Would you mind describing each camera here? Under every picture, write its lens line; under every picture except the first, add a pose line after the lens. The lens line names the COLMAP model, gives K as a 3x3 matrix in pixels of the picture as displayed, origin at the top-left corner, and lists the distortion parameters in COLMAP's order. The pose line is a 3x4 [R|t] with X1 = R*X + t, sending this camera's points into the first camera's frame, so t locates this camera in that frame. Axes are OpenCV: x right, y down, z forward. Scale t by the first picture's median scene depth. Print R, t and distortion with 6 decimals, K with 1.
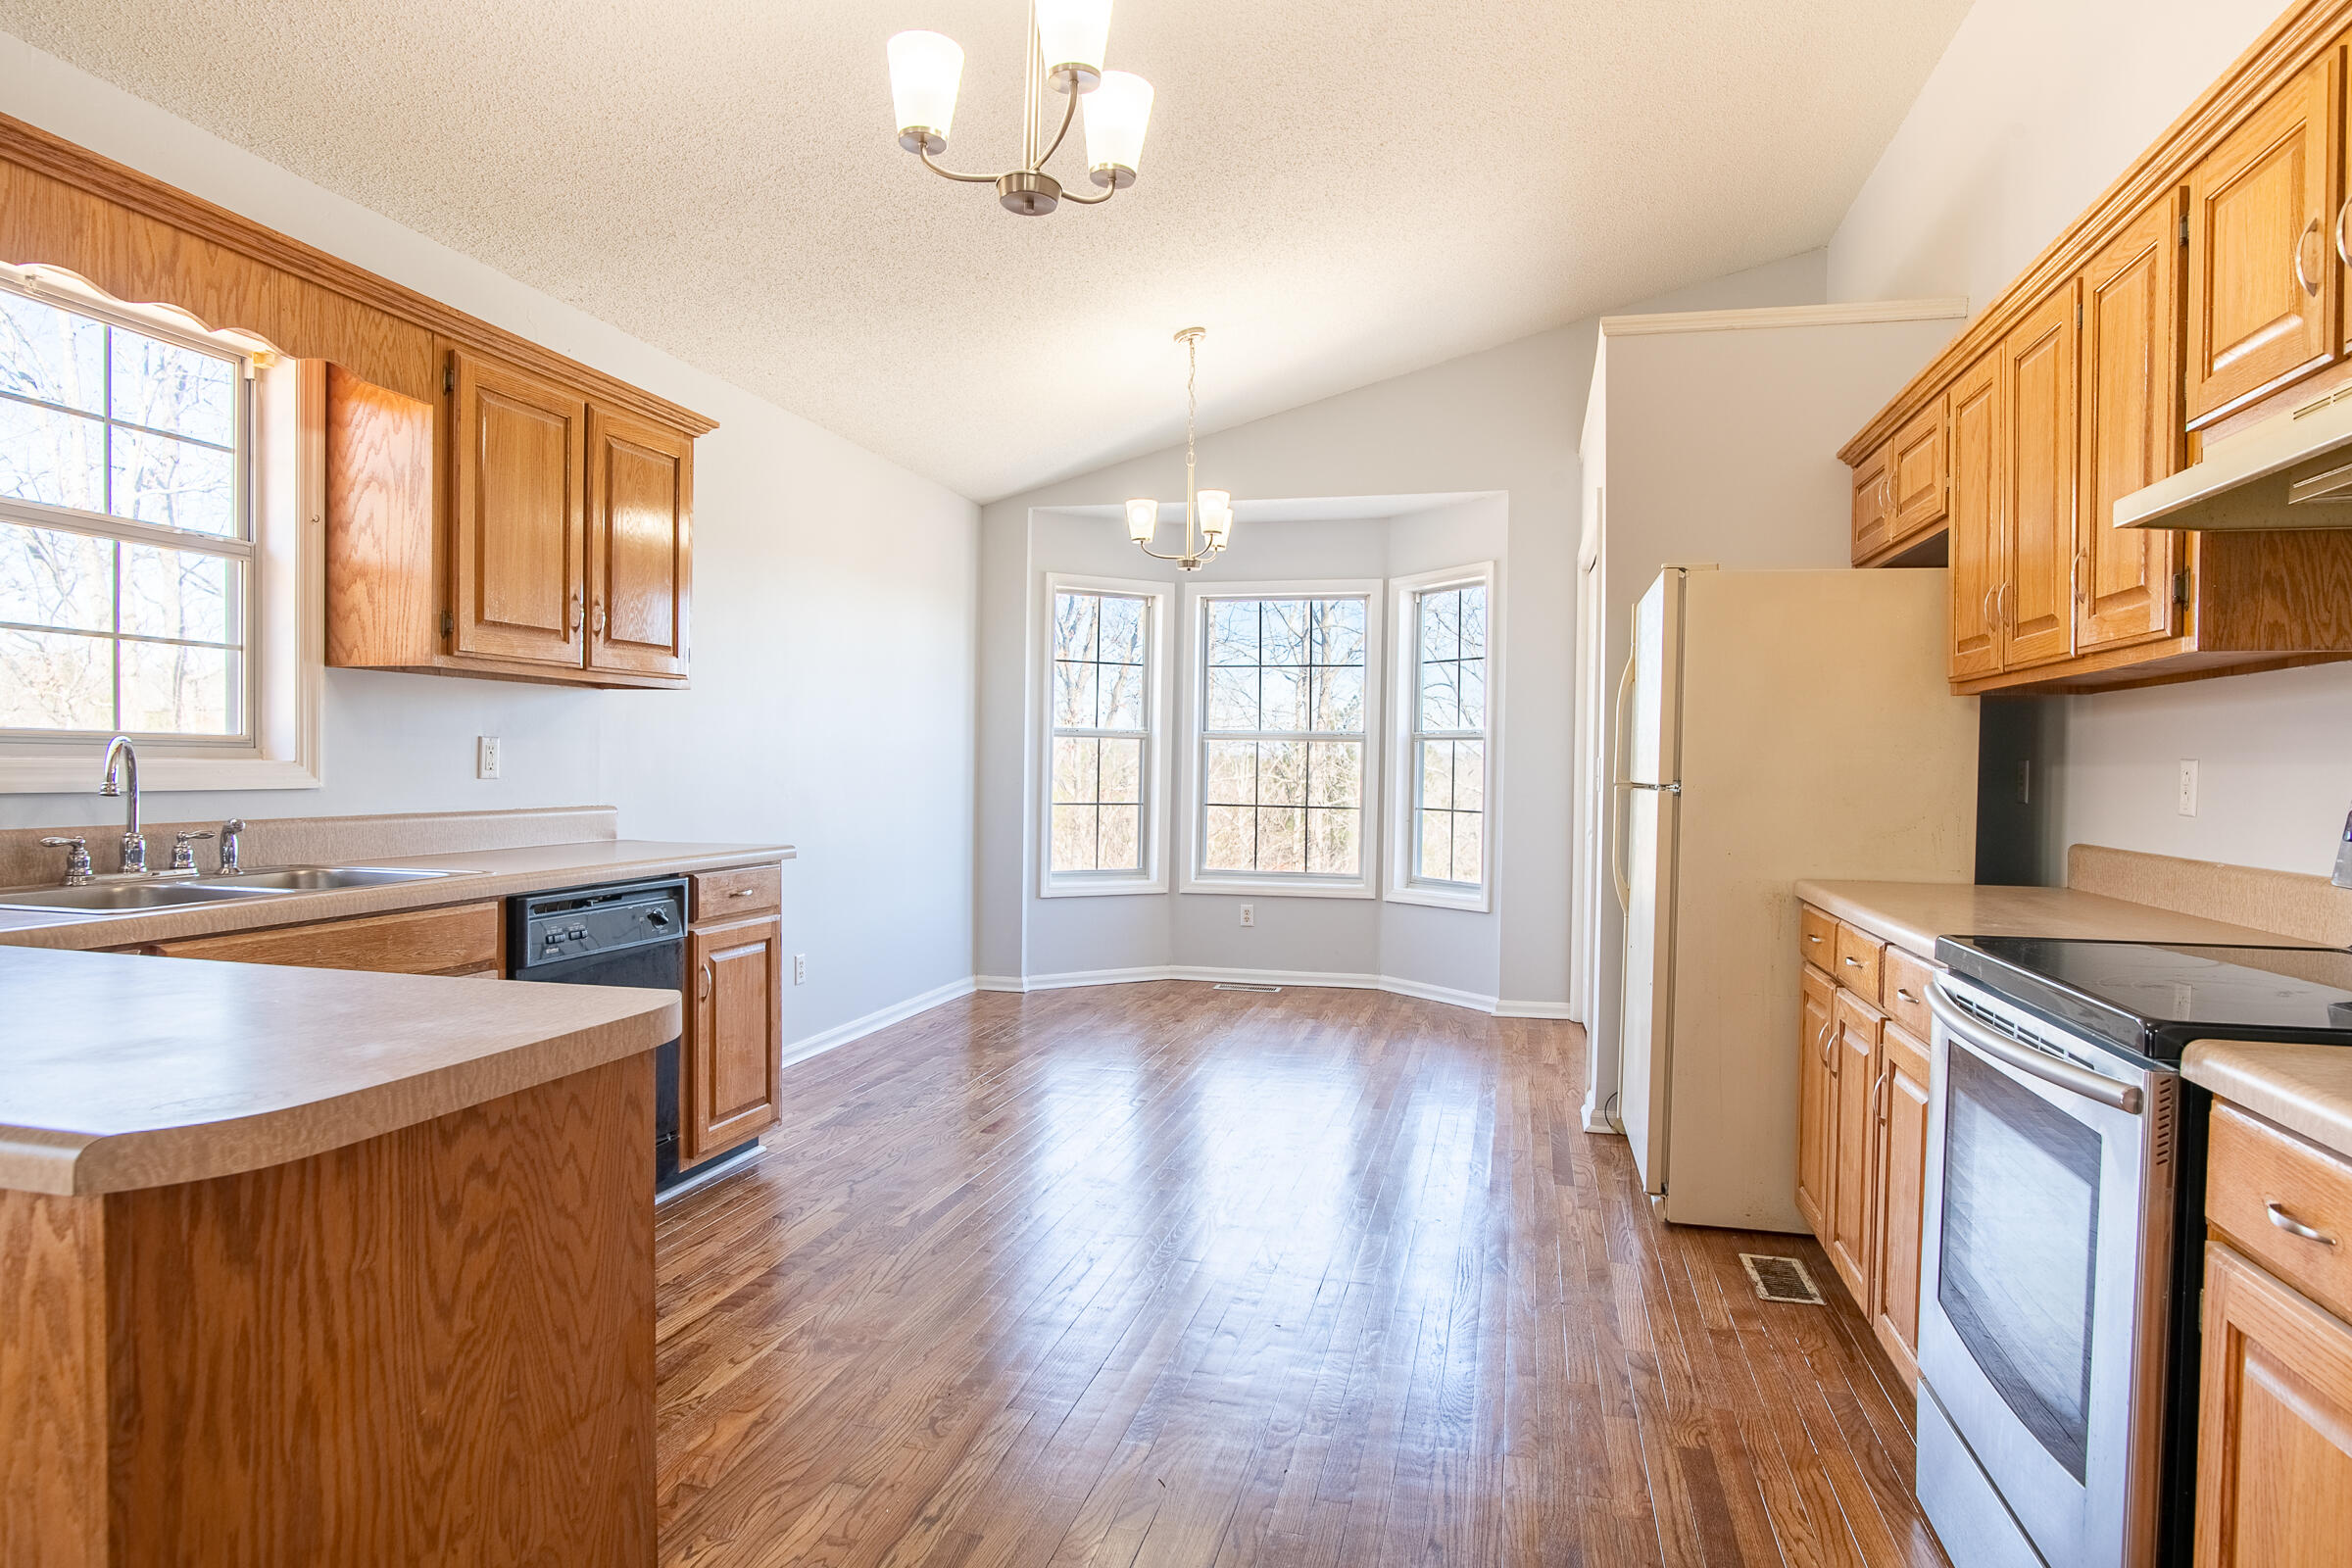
lens RADIAL K [[1418.8, 0, 1176.0], [0, 1418.8, 784.0], [0, 0, 1]] dist [-0.044204, 0.002388]
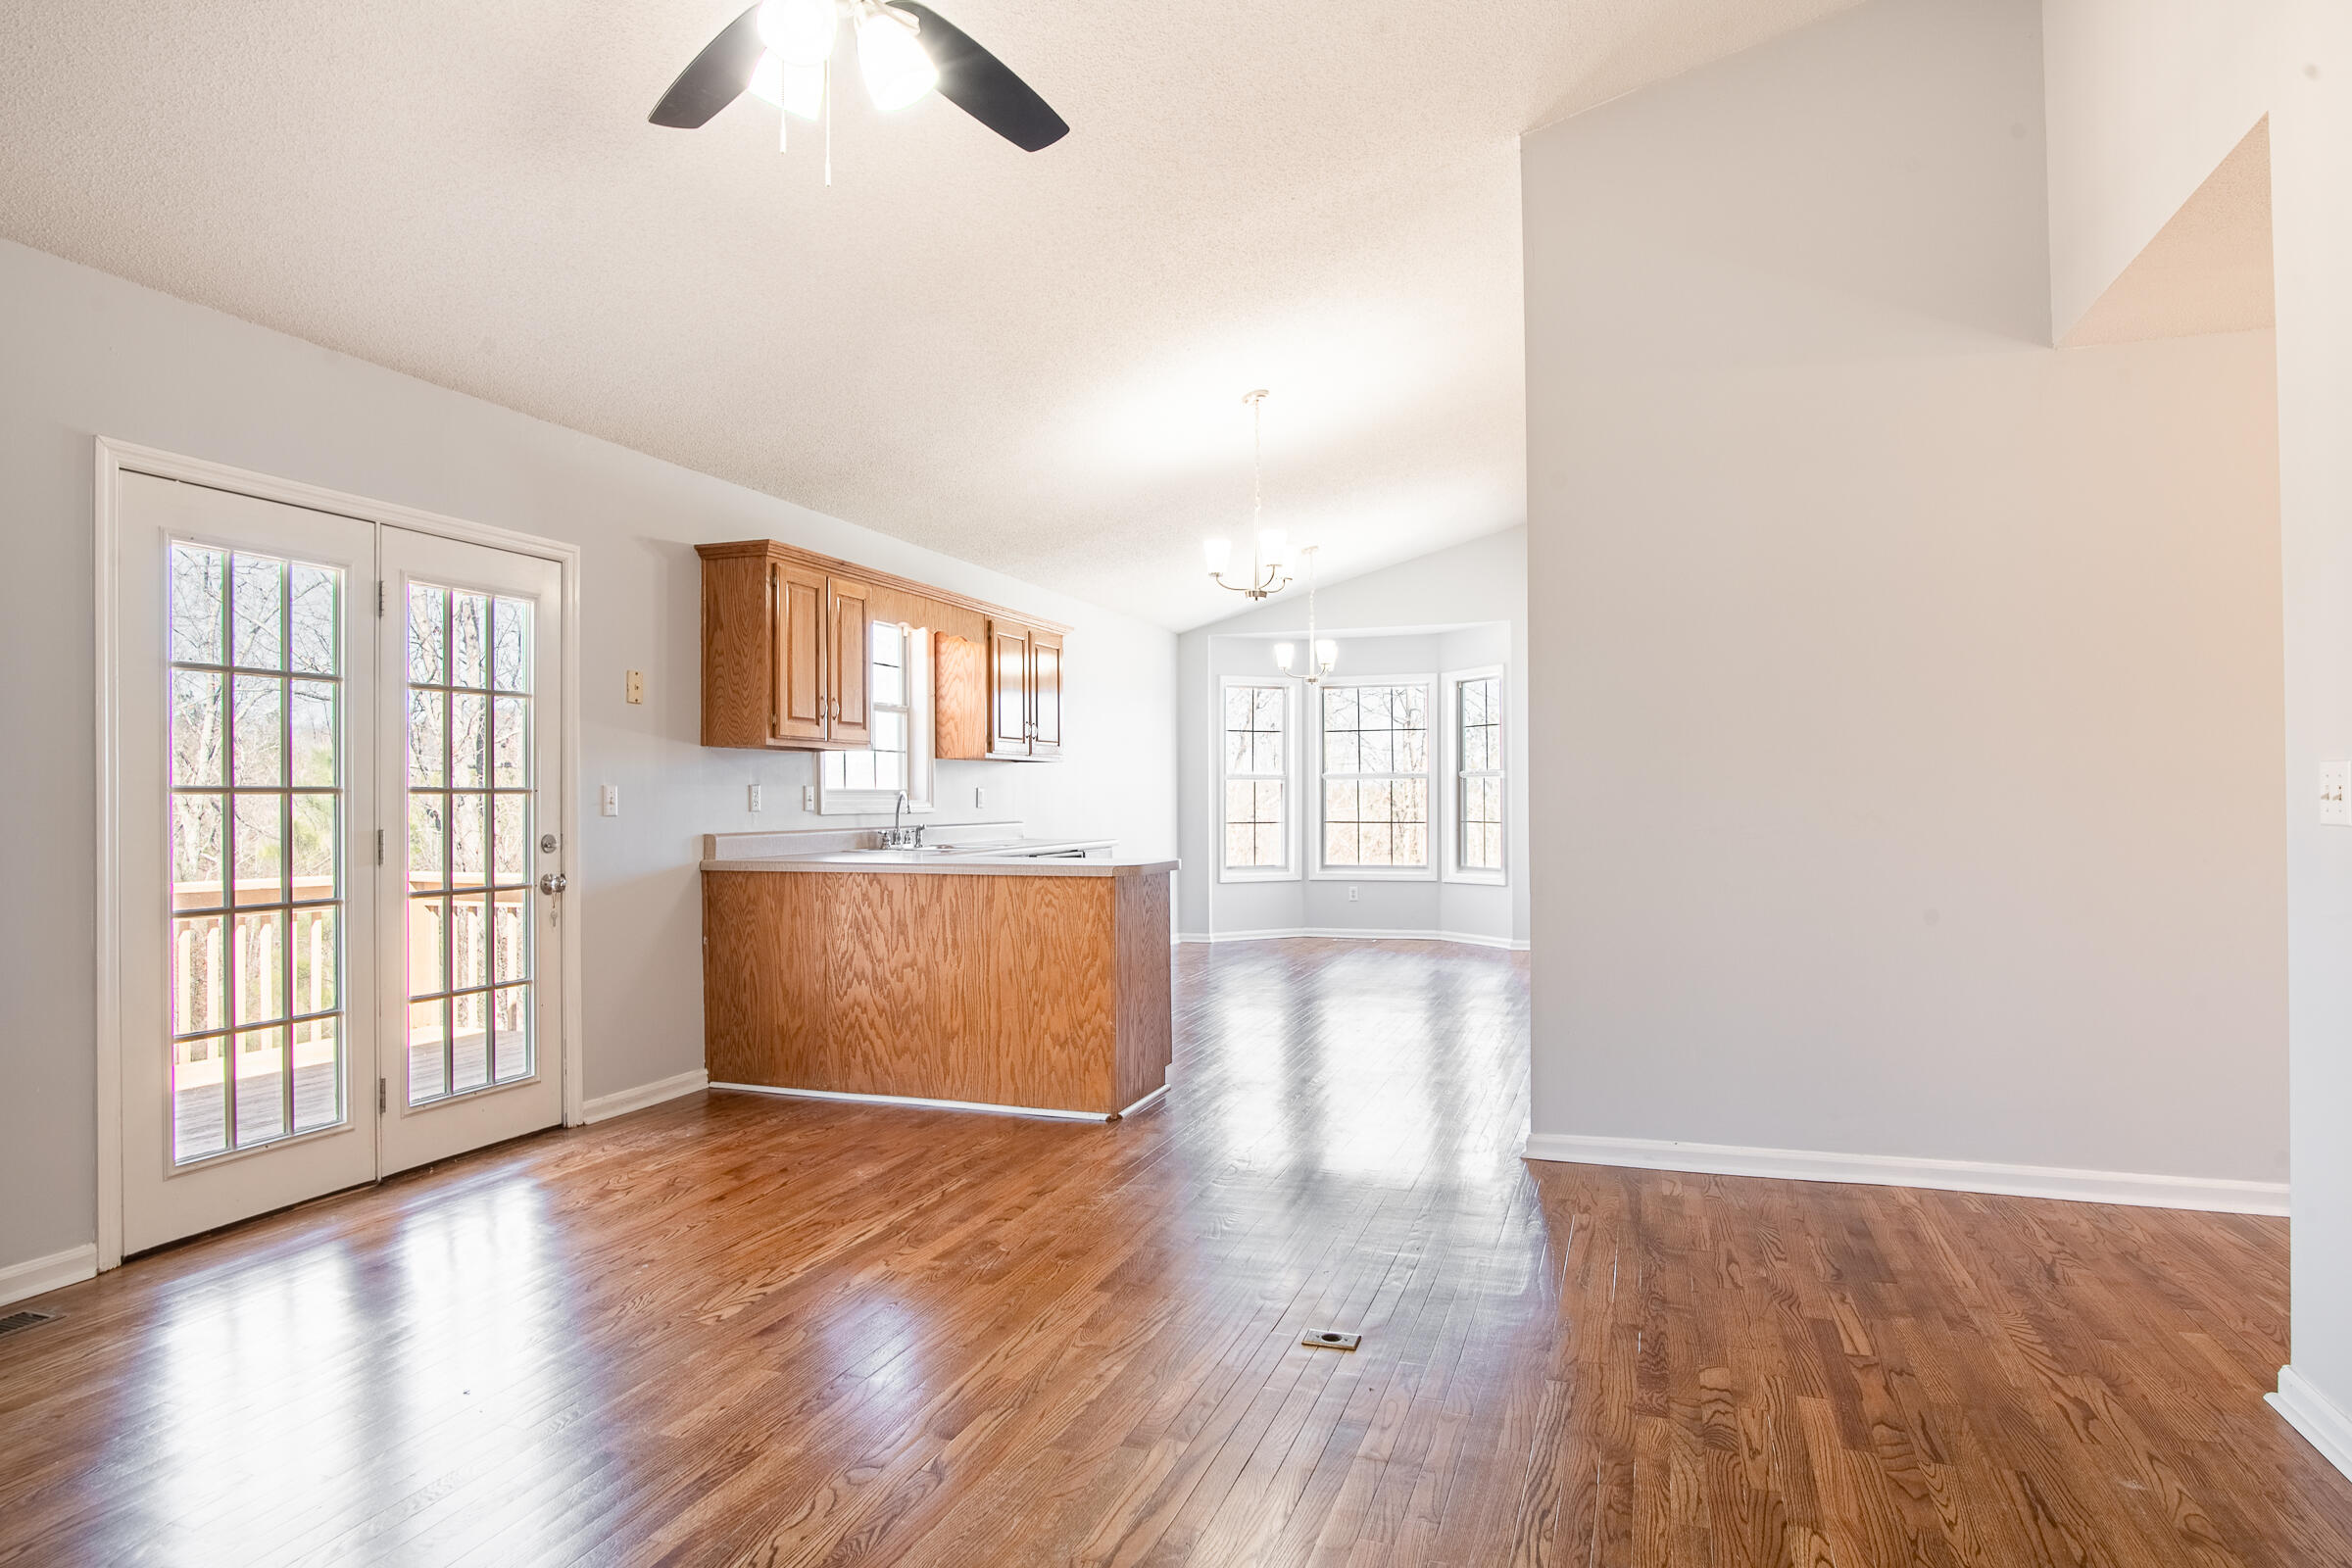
lens RADIAL K [[1418.8, 0, 1176.0], [0, 1418.8, 784.0], [0, 0, 1]] dist [-0.044204, 0.002388]
pose [[0.996262, -0.019891, -0.084064, -0.010575], [0.017770, 0.999506, -0.025908, 0.011020], [0.084538, 0.024317, 0.996124, -0.582917]]
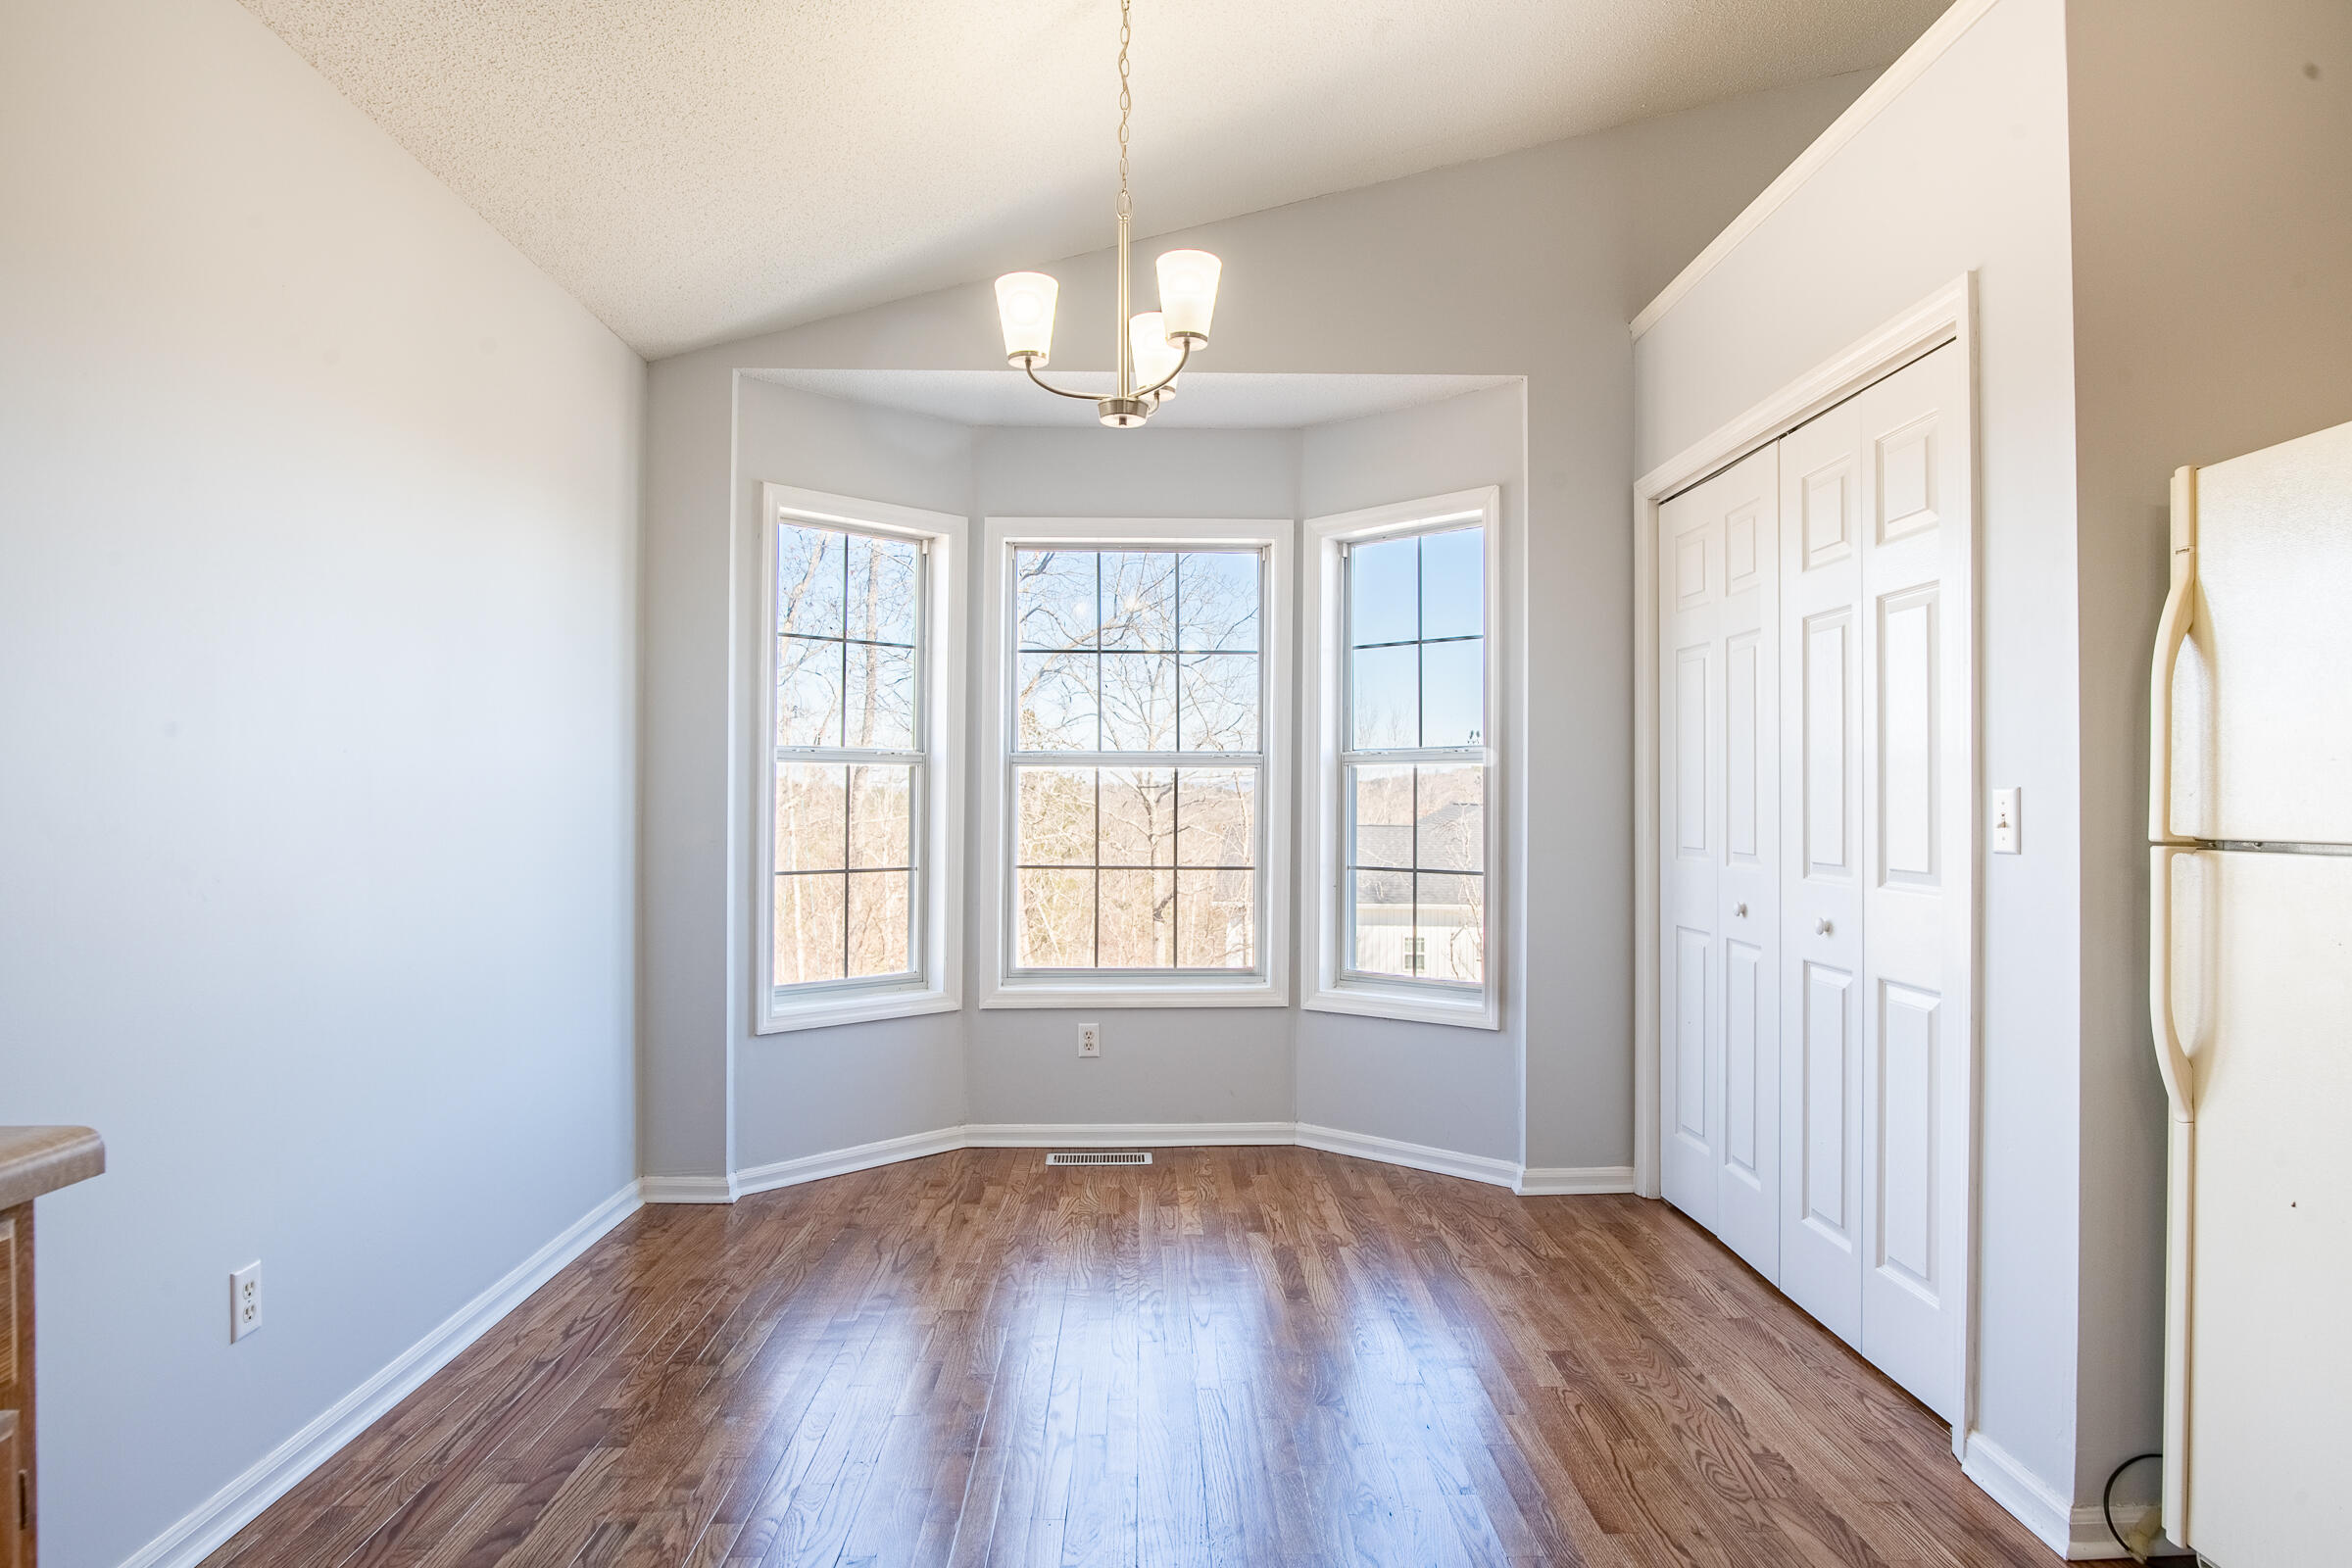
lens RADIAL K [[1396.2, 0, 1176.0], [0, 1396.2, 784.0], [0, 0, 1]] dist [-0.002575, 0.000040]
pose [[0.963979, -0.007474, 0.265872, -0.082082], [0.014381, 0.999607, -0.024044, -0.007017], [-0.265588, 0.027002, 0.963708, 0.397013]]
